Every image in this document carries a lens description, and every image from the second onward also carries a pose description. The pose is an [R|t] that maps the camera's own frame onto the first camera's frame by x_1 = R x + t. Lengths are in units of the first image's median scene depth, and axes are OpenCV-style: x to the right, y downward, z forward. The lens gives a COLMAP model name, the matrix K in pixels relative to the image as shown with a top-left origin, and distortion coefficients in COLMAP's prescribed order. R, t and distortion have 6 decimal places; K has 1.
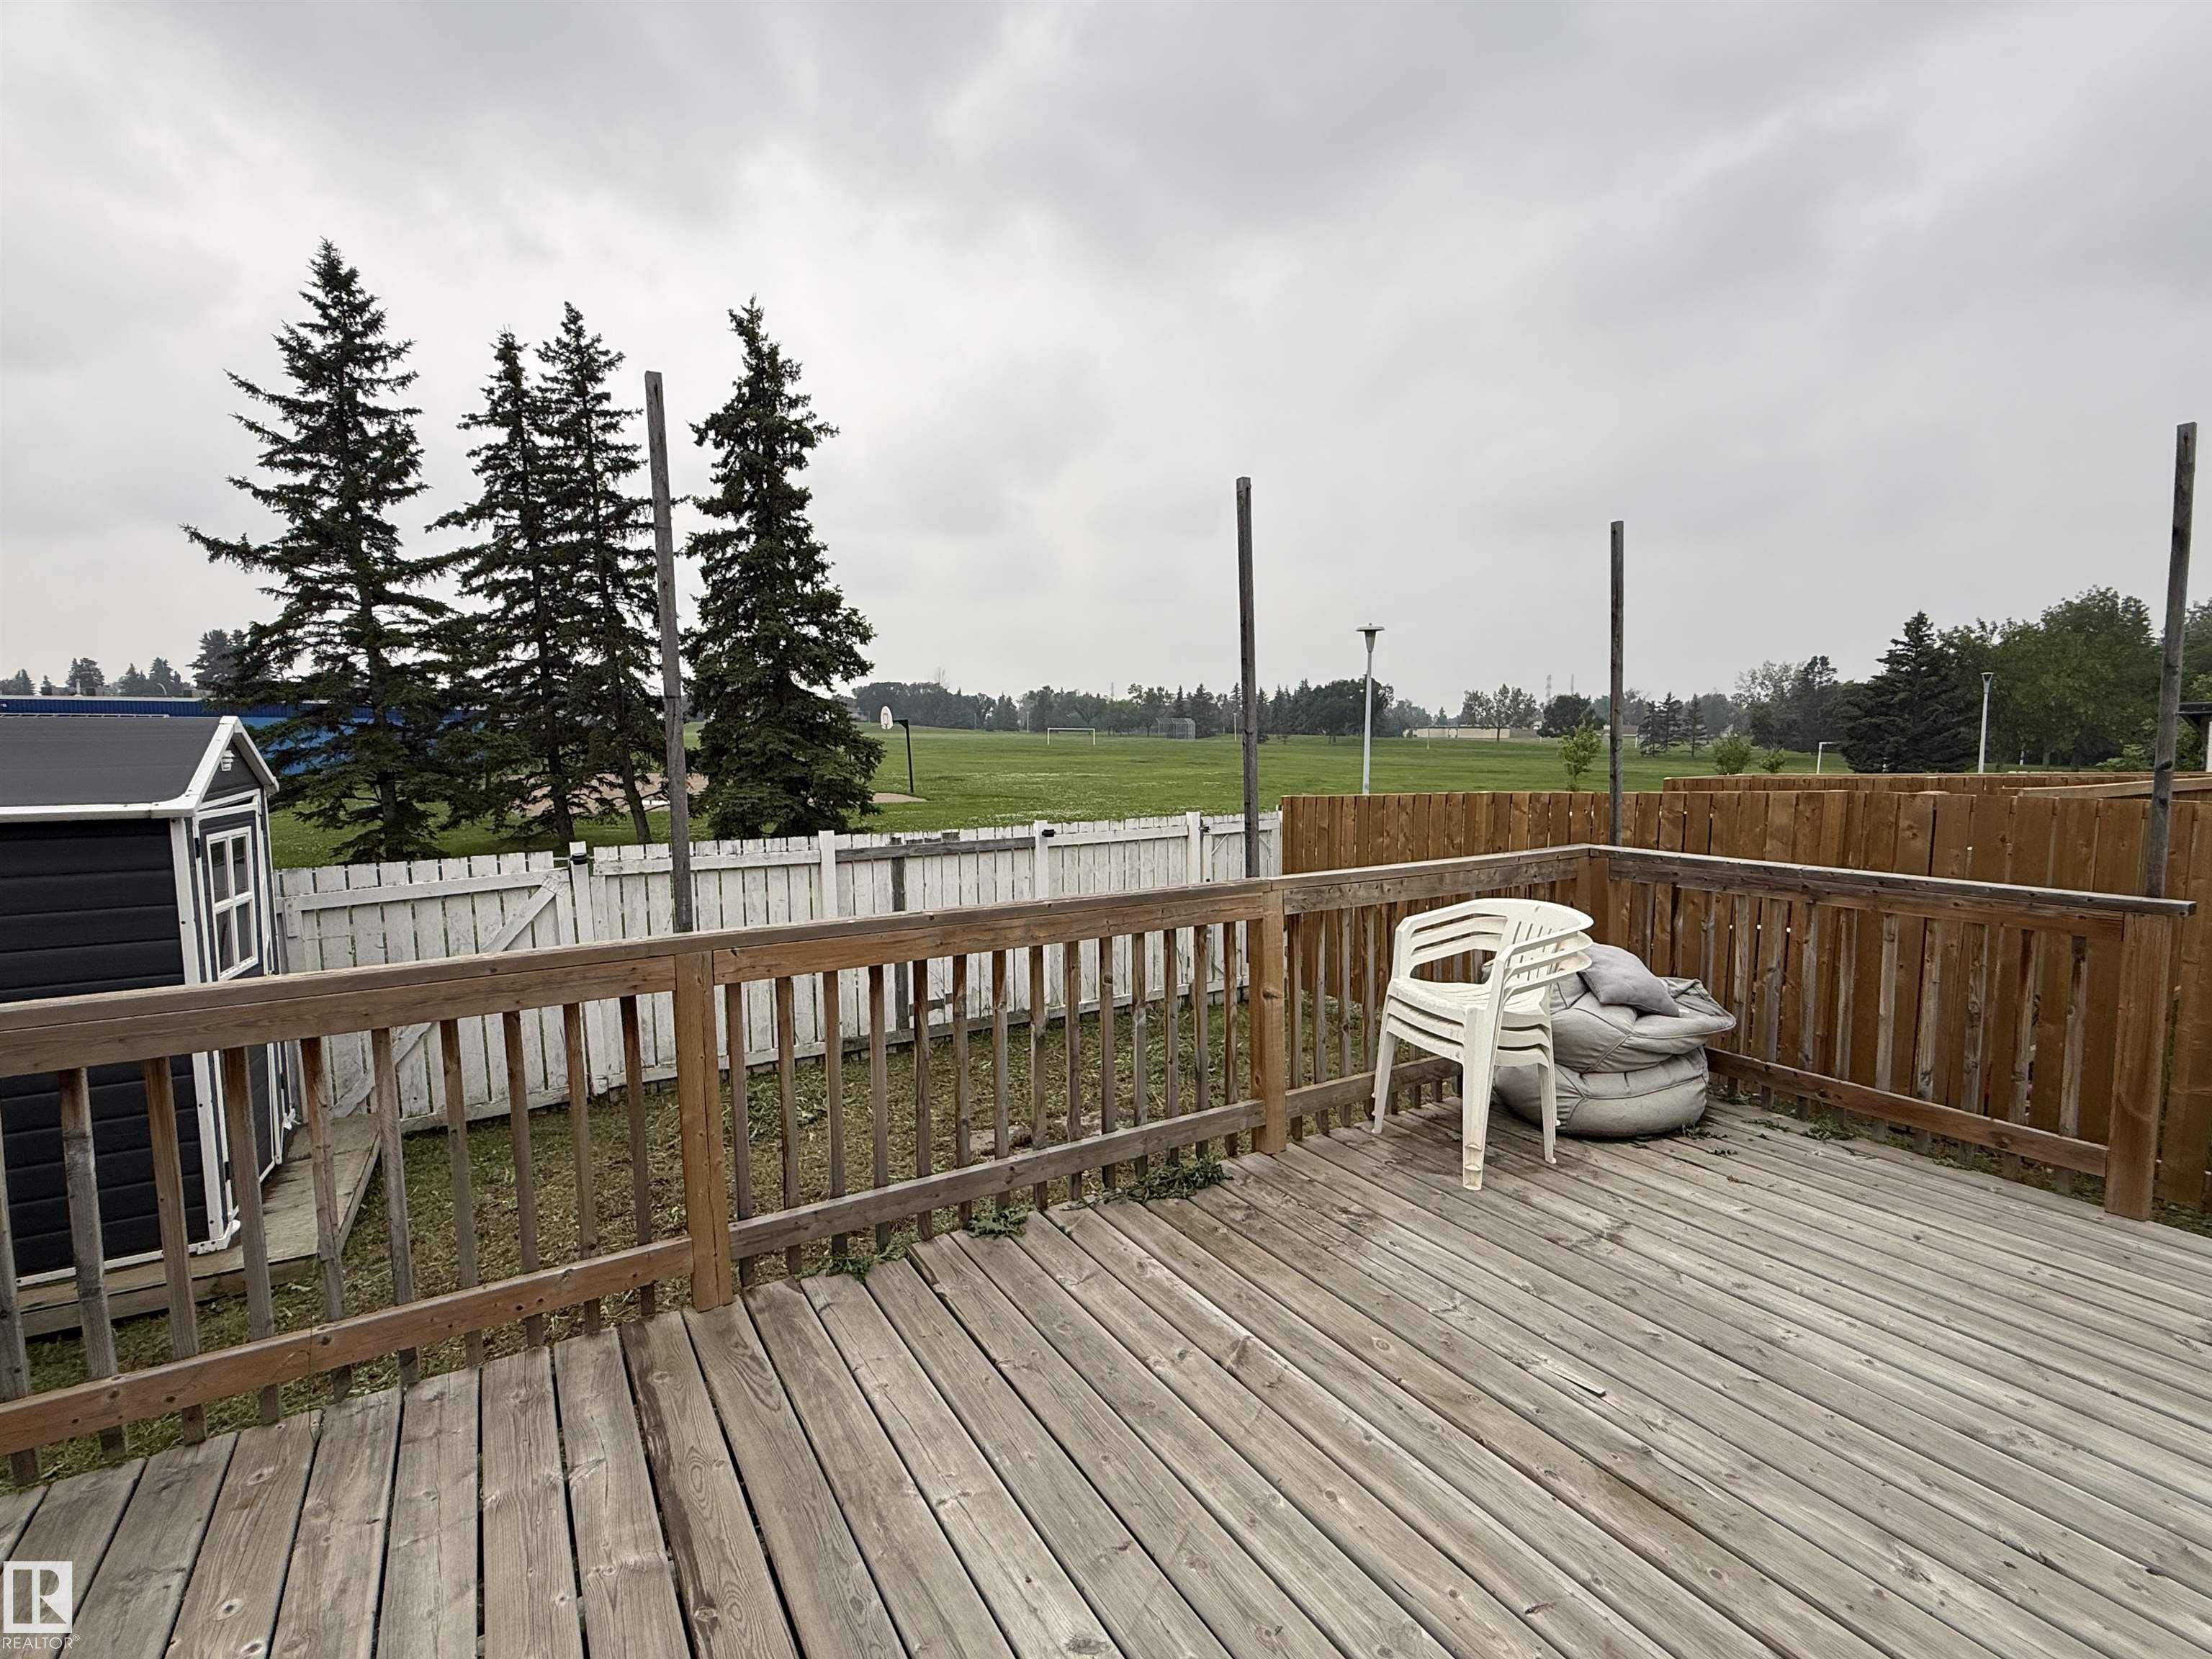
lens RADIAL K [[1026.9, 0, 1113.3], [0, 1026.9, 829.3], [0, 0, 1]] dist [-0.001091, -0.000778]
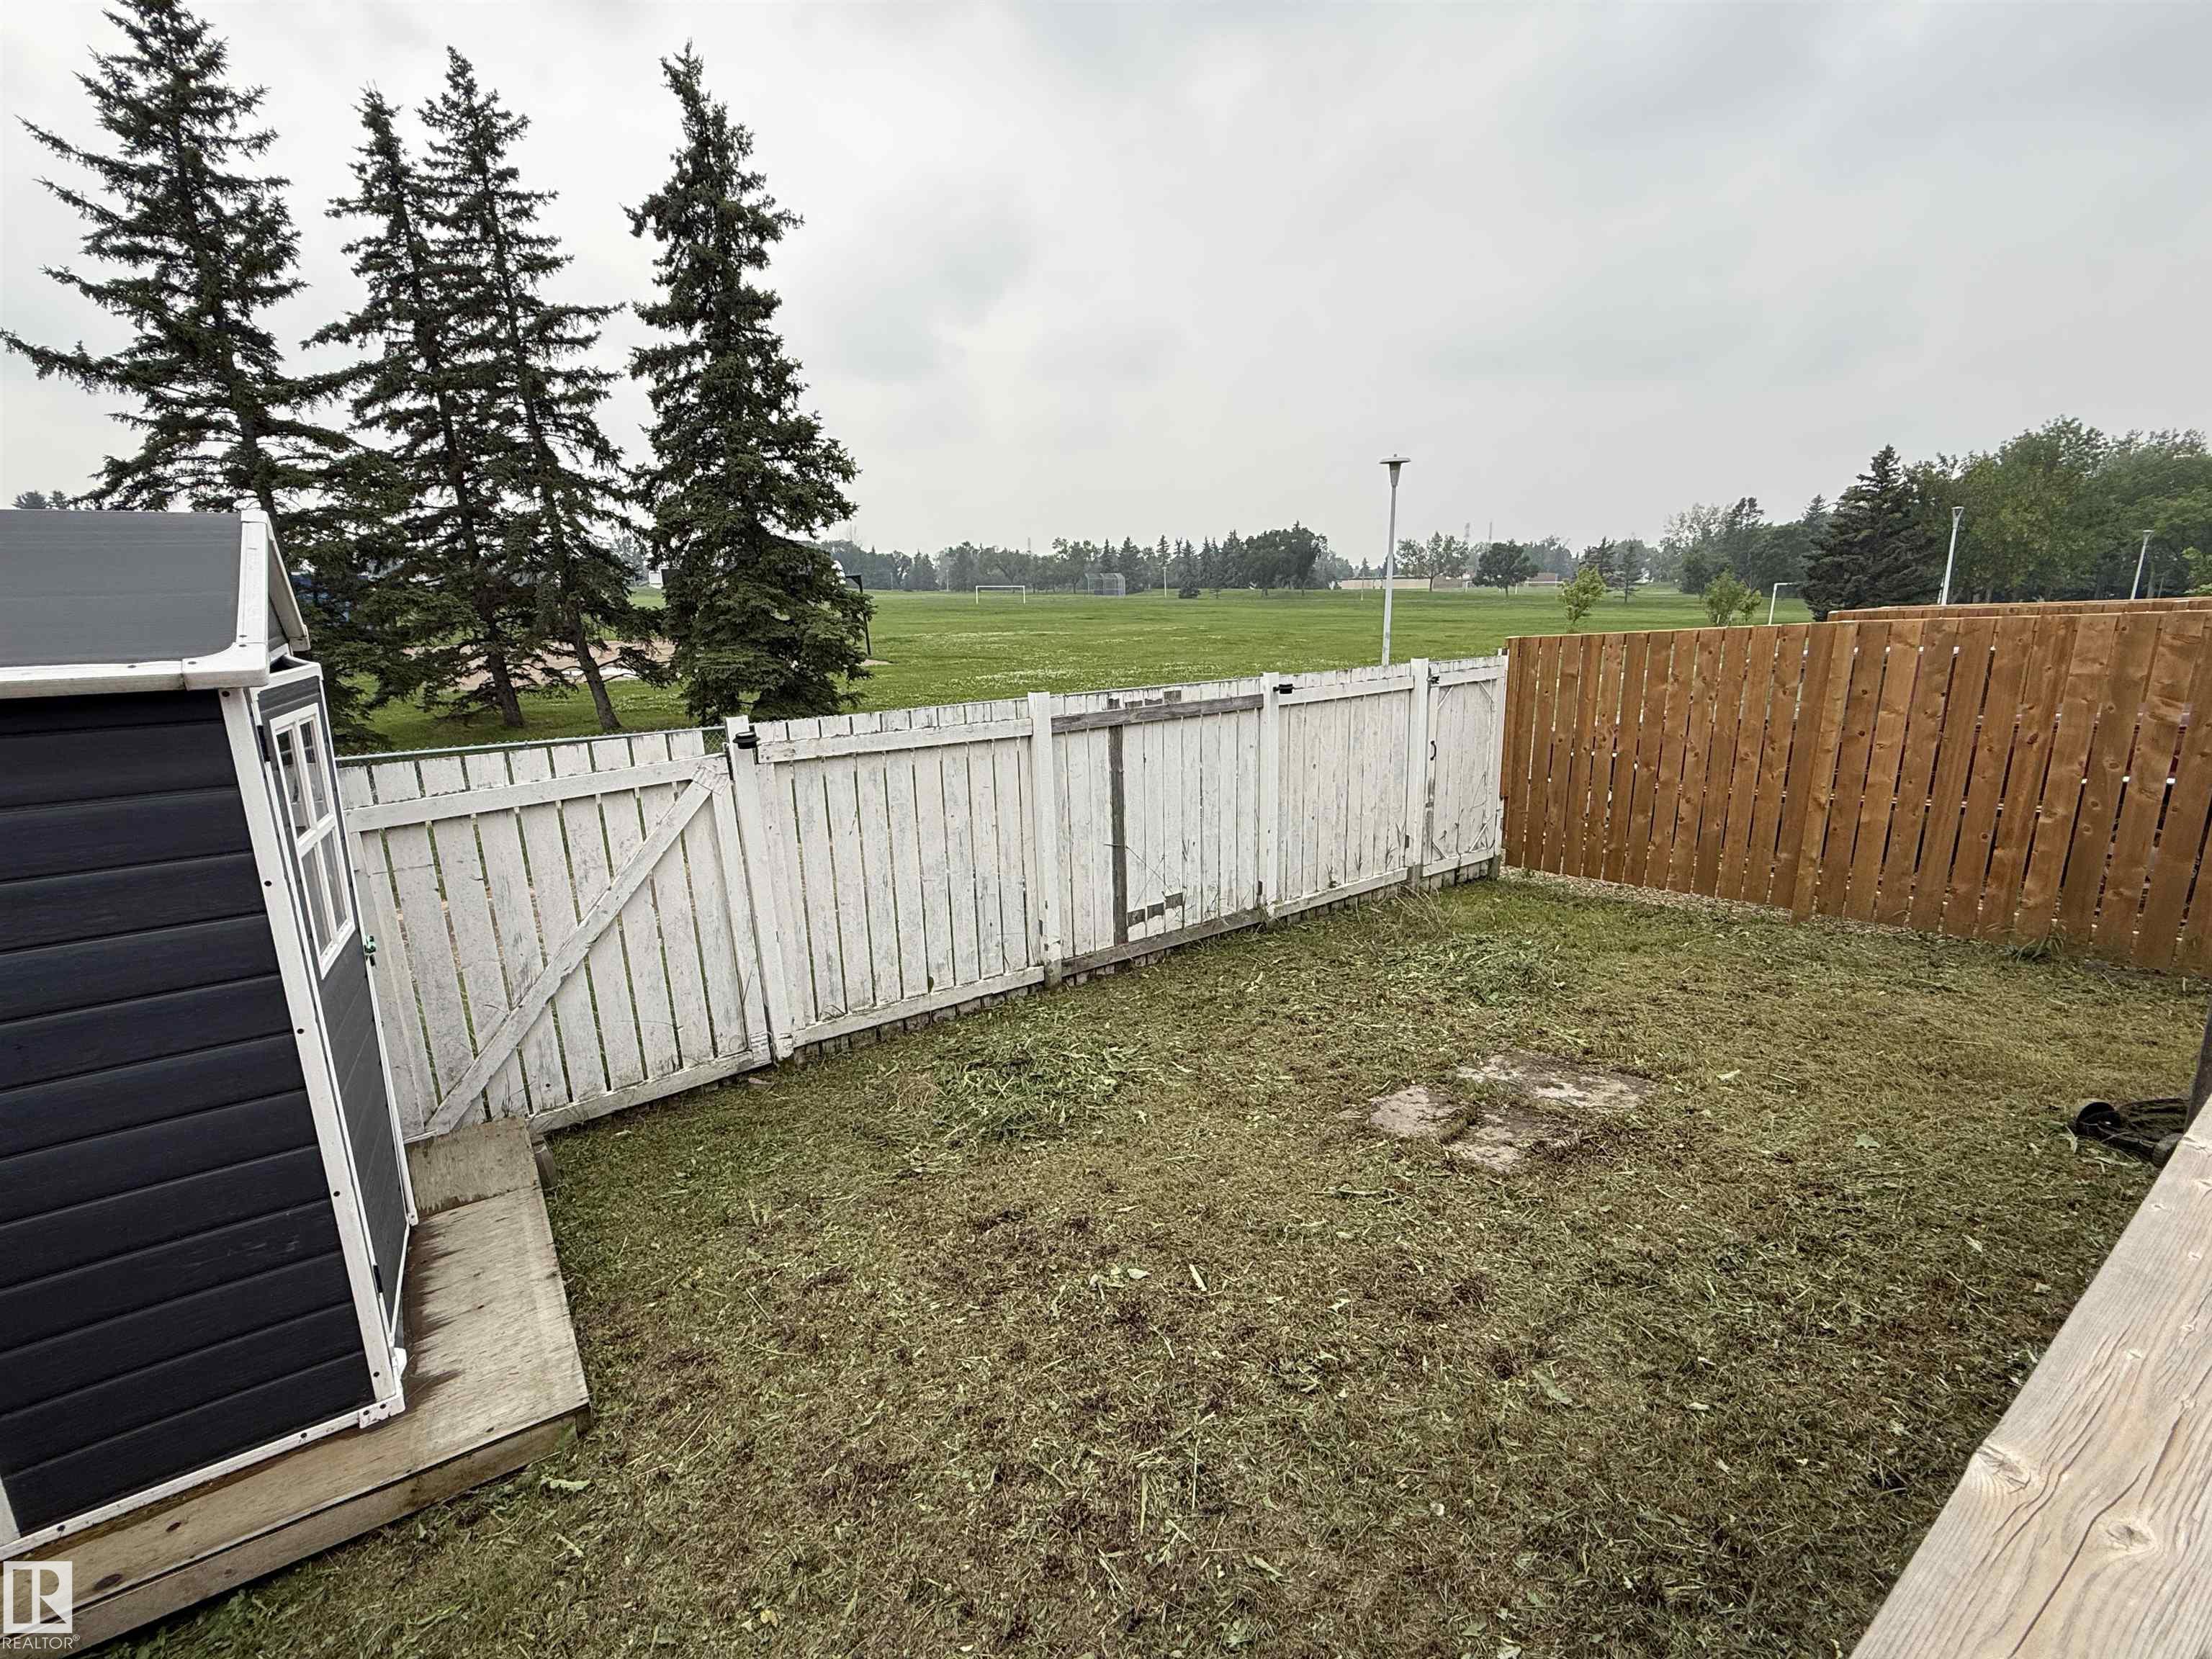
lens RADIAL K [[1026.9, 0, 1109.3], [0, 1026.9, 828.6], [0, 0, 1]] dist [-0.001091, -0.000778]
pose [[0.996852, -0.036057, 0.070606, -0.097009], [0.026308, 0.990571, 0.134447, 0.000323], [-0.074788, -0.132166, 0.988402, 0.084311]]
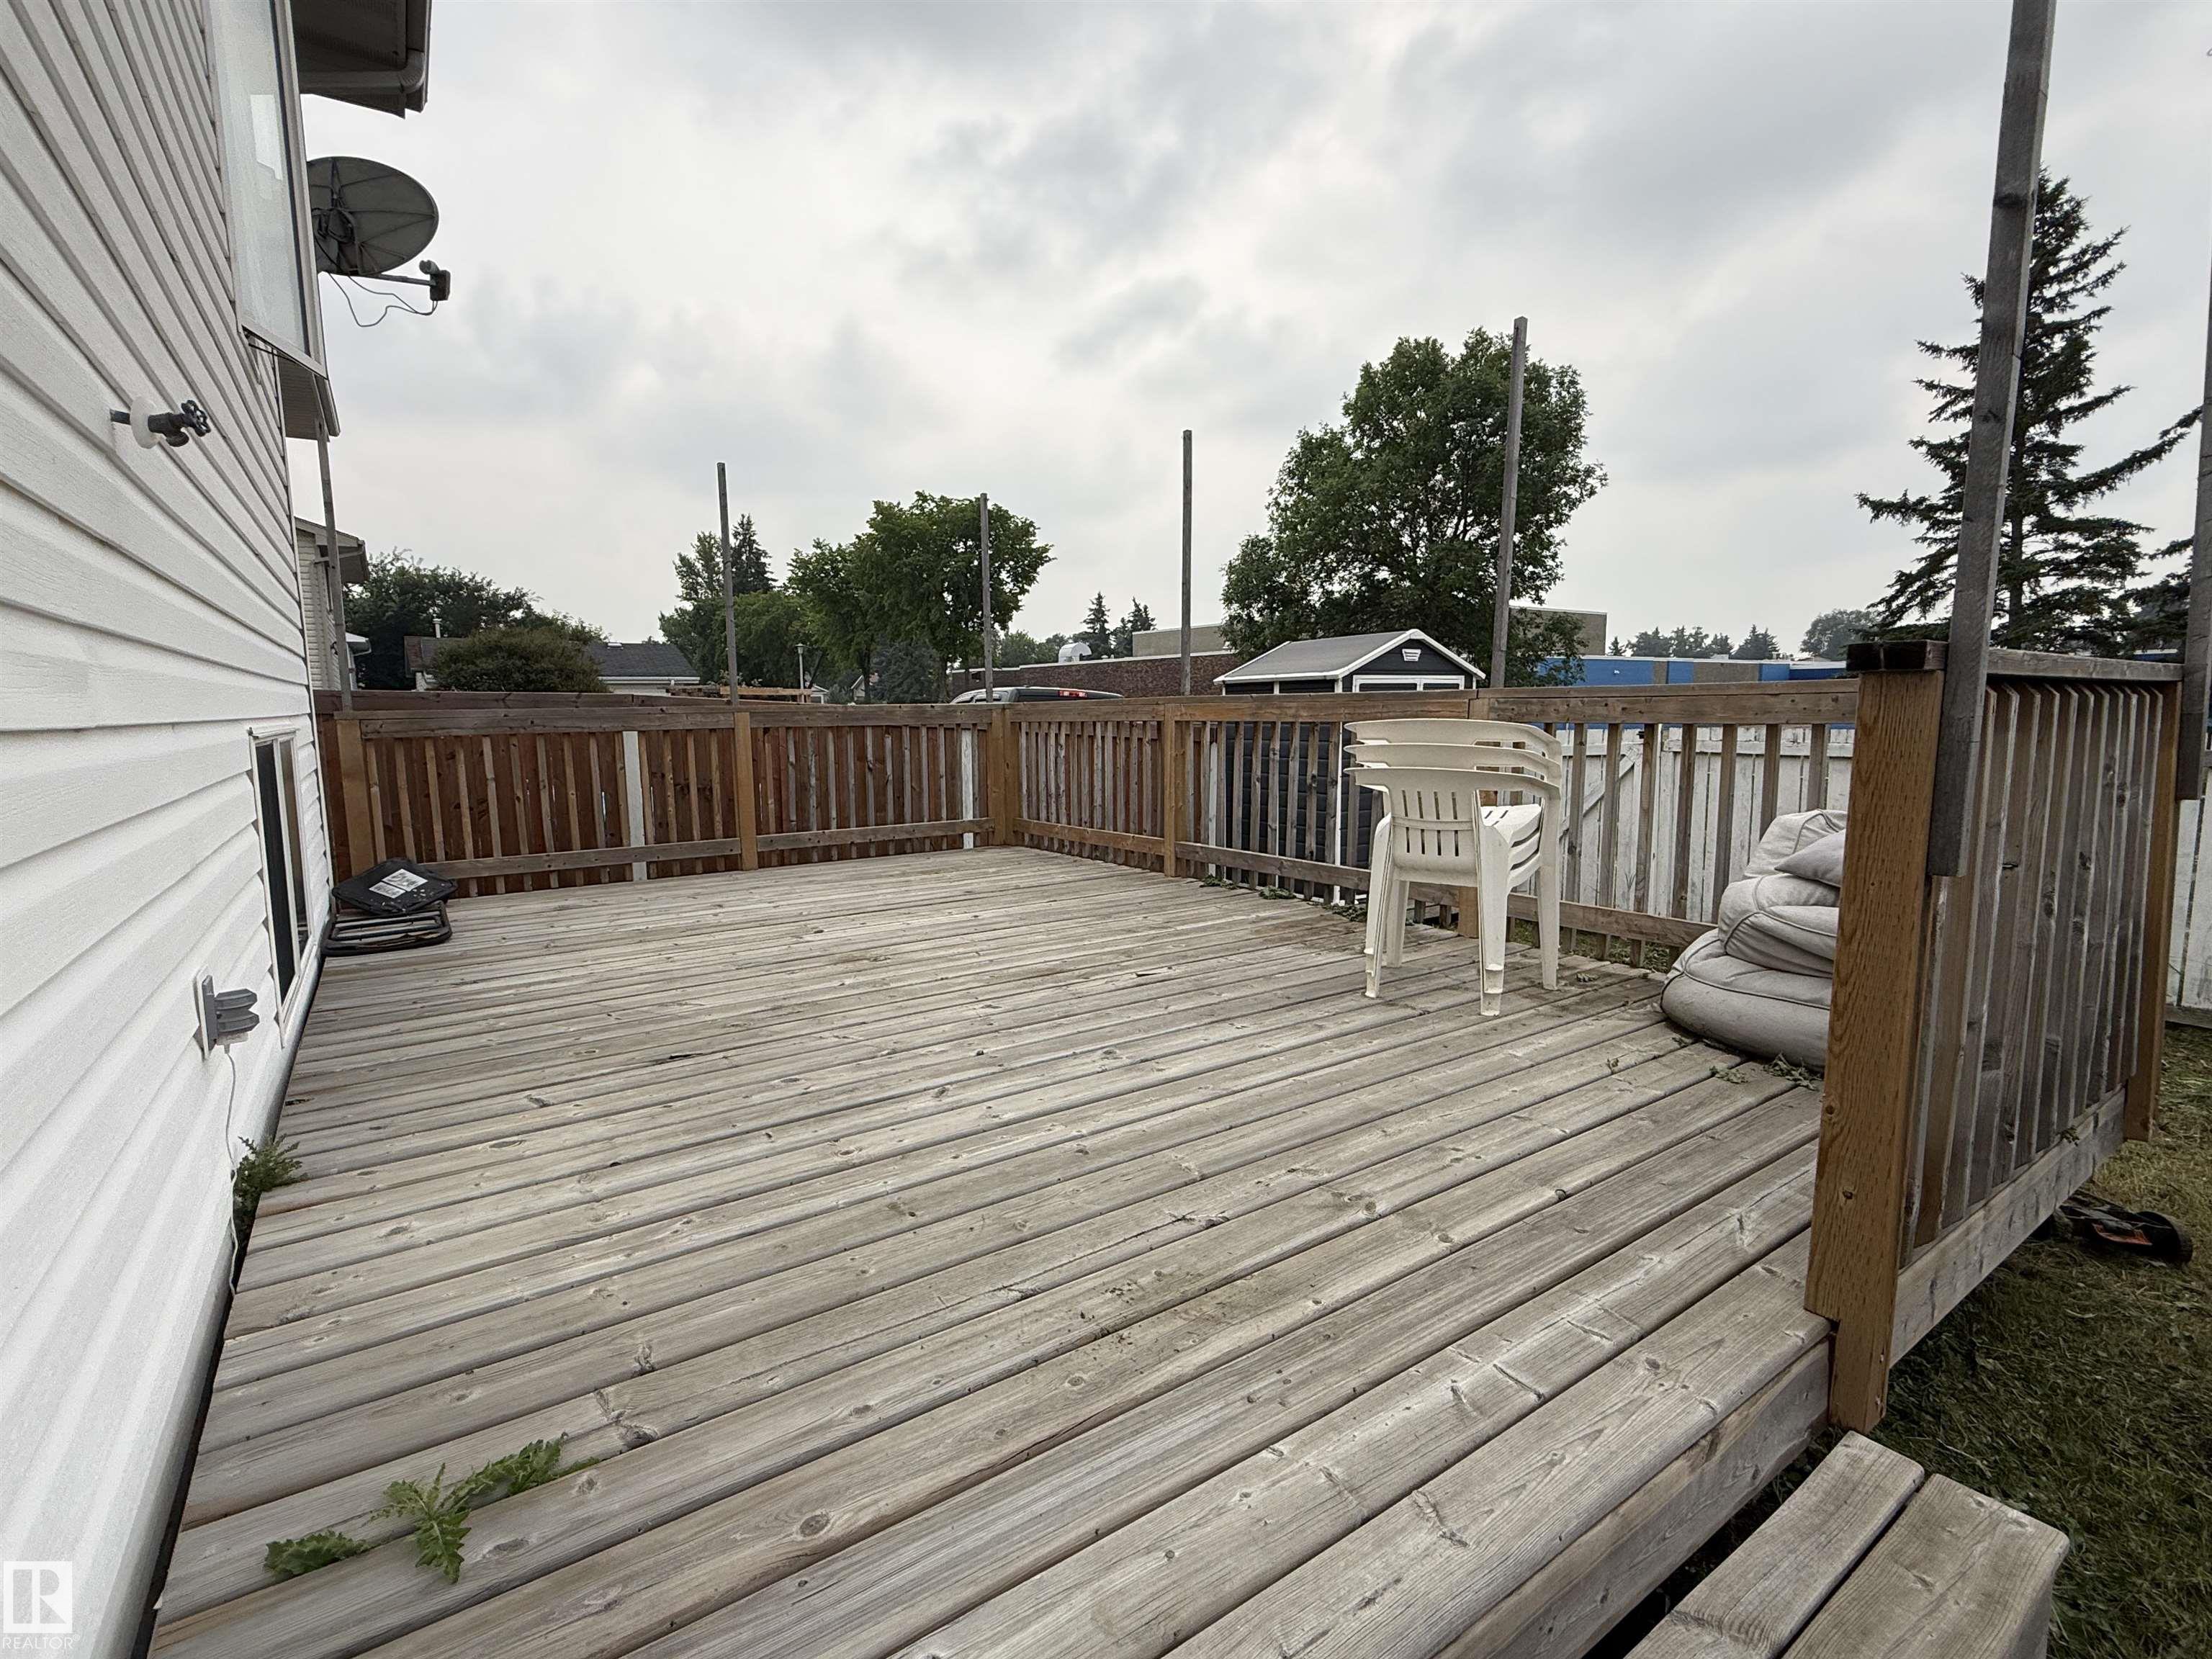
lens RADIAL K [[1026.9, 0, 1099.1], [0, 1026.9, 837.9], [0, 0, 1]] dist [-0.001091, -0.000778]
pose [[0.042538, 0.122985, -0.991496, 0.203454], [-0.084780, 0.989260, 0.119071, 0.018752], [0.995491, 0.078994, 0.052507, 0.089064]]
